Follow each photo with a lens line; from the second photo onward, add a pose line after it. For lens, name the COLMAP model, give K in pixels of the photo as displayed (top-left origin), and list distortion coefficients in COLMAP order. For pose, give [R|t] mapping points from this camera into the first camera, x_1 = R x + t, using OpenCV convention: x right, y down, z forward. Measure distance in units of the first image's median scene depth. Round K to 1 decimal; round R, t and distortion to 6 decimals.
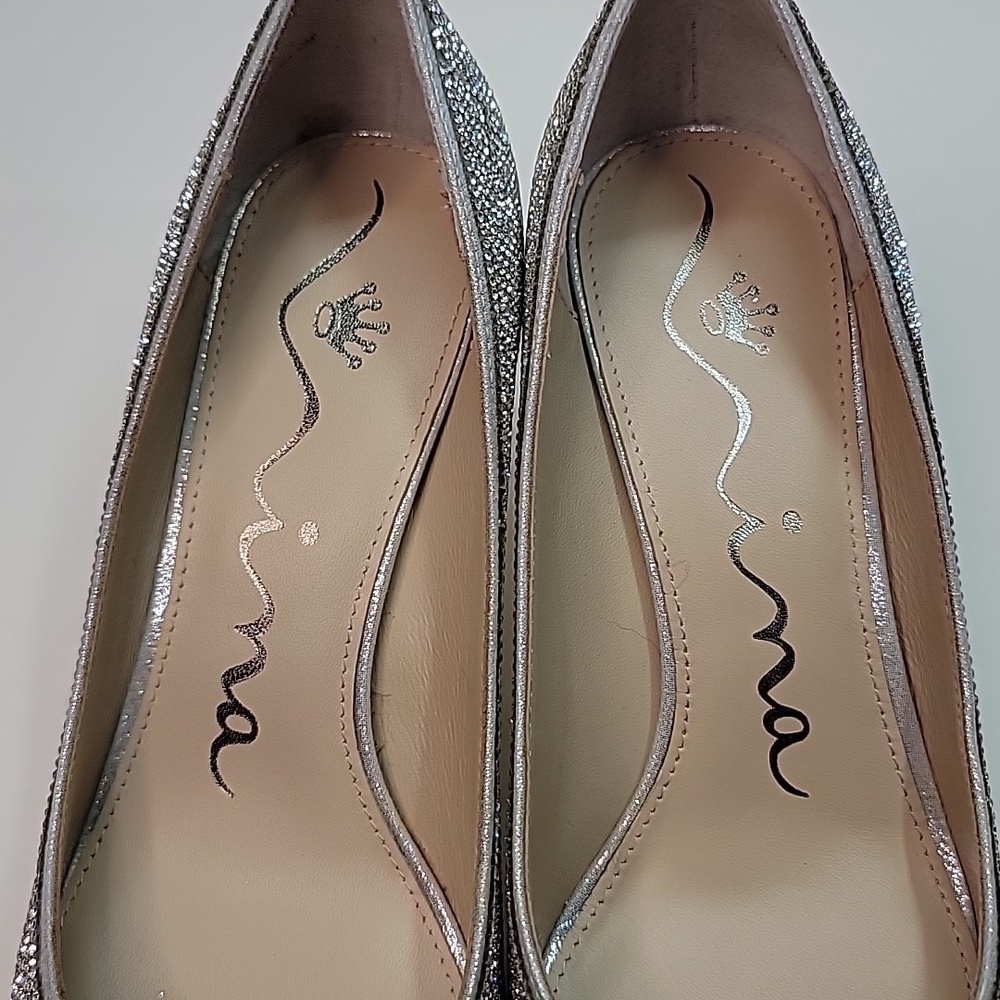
lens RADIAL K [[1581.8, 0, 481.0], [0, 1581.8, 527.0], [0, 0, 1]] dist [0.043561, -0.081923]
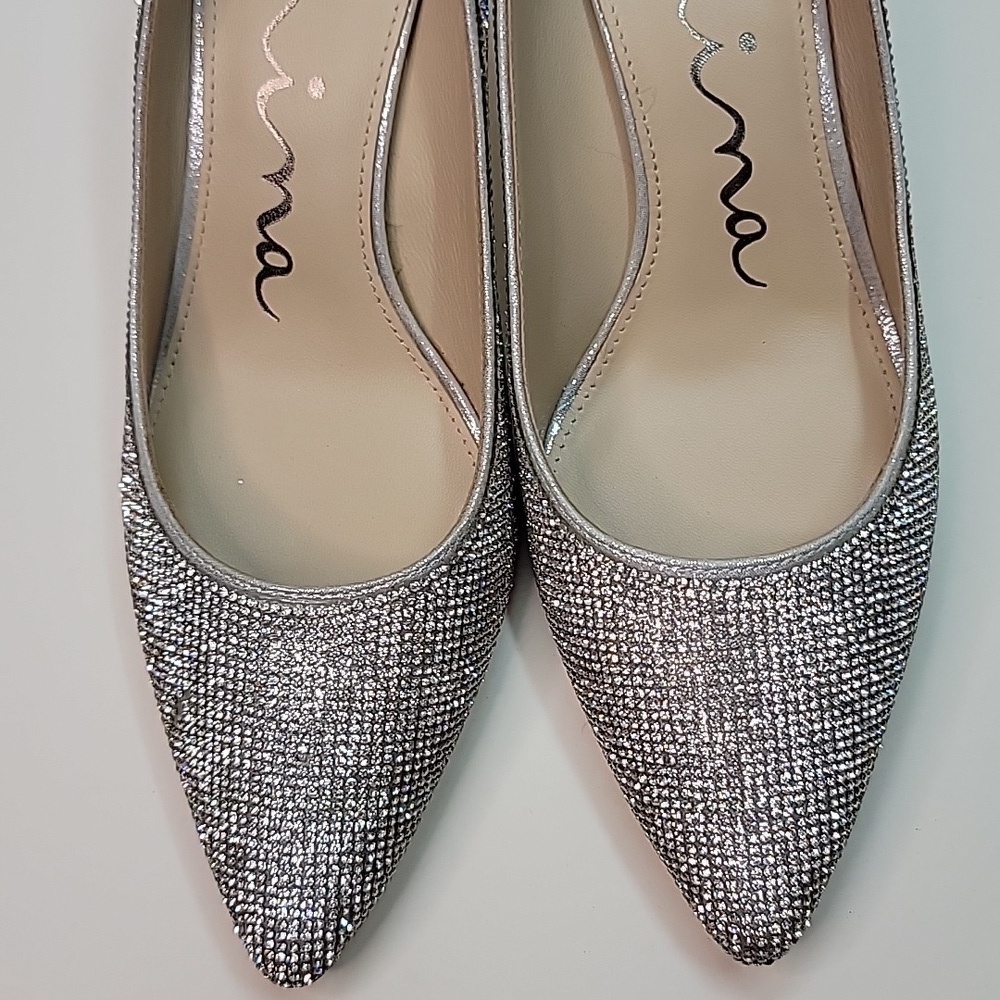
lens RADIAL K [[1581.8, 0, 481.0], [0, 1581.8, 527.0], [0, 0, 1]] dist [0.043561, -0.081923]
pose [[0.996914, -0.062188, -0.047904, 0.042444], [0.074834, 0.937187, 0.340707, -0.078886], [0.023707, -0.343240, 0.938948, -0.165949]]
